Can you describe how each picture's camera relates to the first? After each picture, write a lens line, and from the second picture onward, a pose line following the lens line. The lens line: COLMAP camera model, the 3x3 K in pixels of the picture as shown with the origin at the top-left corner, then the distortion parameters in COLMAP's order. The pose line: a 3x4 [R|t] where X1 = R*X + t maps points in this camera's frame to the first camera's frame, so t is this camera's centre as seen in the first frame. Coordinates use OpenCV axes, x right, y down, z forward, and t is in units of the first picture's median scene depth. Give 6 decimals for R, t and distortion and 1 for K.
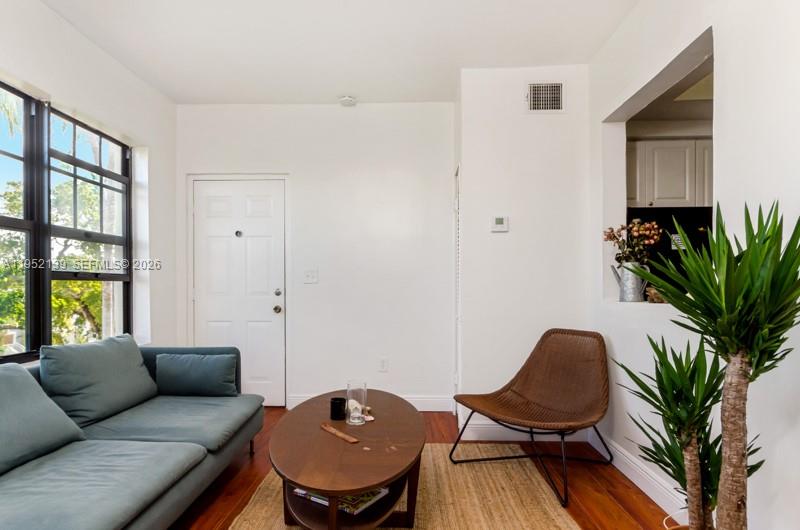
lens RADIAL K [[471.0, 0, 395.0], [0, 471.0, 286.0], [0, 0, 1]] dist [0.002185, -0.001035]
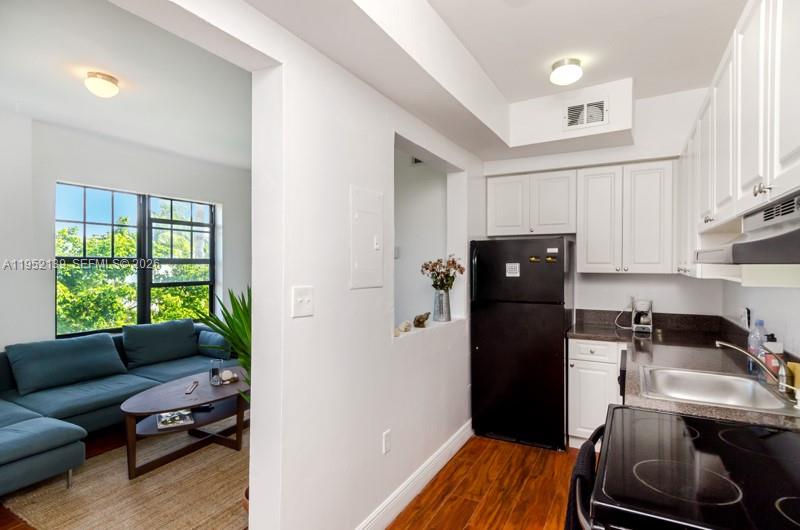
lens RADIAL K [[430.6, 0, 394.6], [0, 430.6, 266.4], [0, 0, 1]] dist [0.011394, -0.011685]
pose [[0.882250, 0.011244, -0.470647, 0.803317], [-0.006810, 0.999915, 0.011123, -0.107086], [0.470732, -0.006608, 0.882252, -0.056282]]
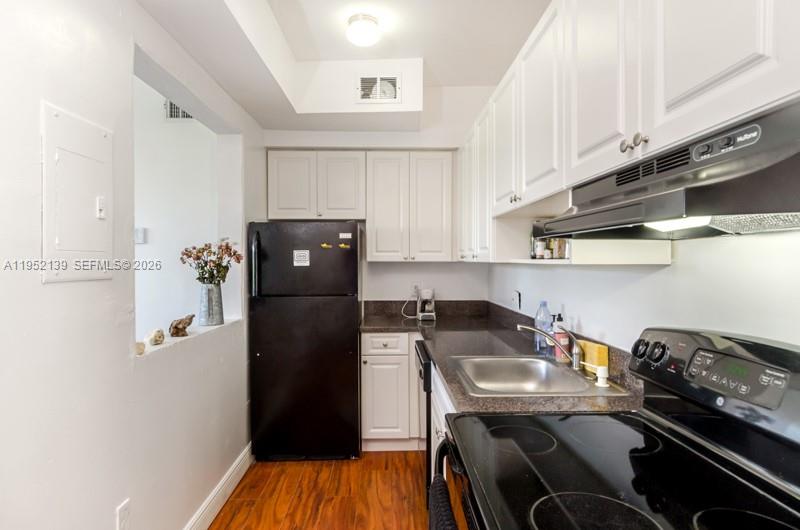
lens RADIAL K [[430.6, 0, 399.6], [0, 430.6, 263.7], [0, 0, 1]] dist [0.011394, -0.011685]
pose [[0.998941, 0.005986, 0.045626, 0.729701], [-0.006373, 0.999945, 0.008354, -0.087207], [-0.045573, -0.008636, 0.998924, 0.097984]]
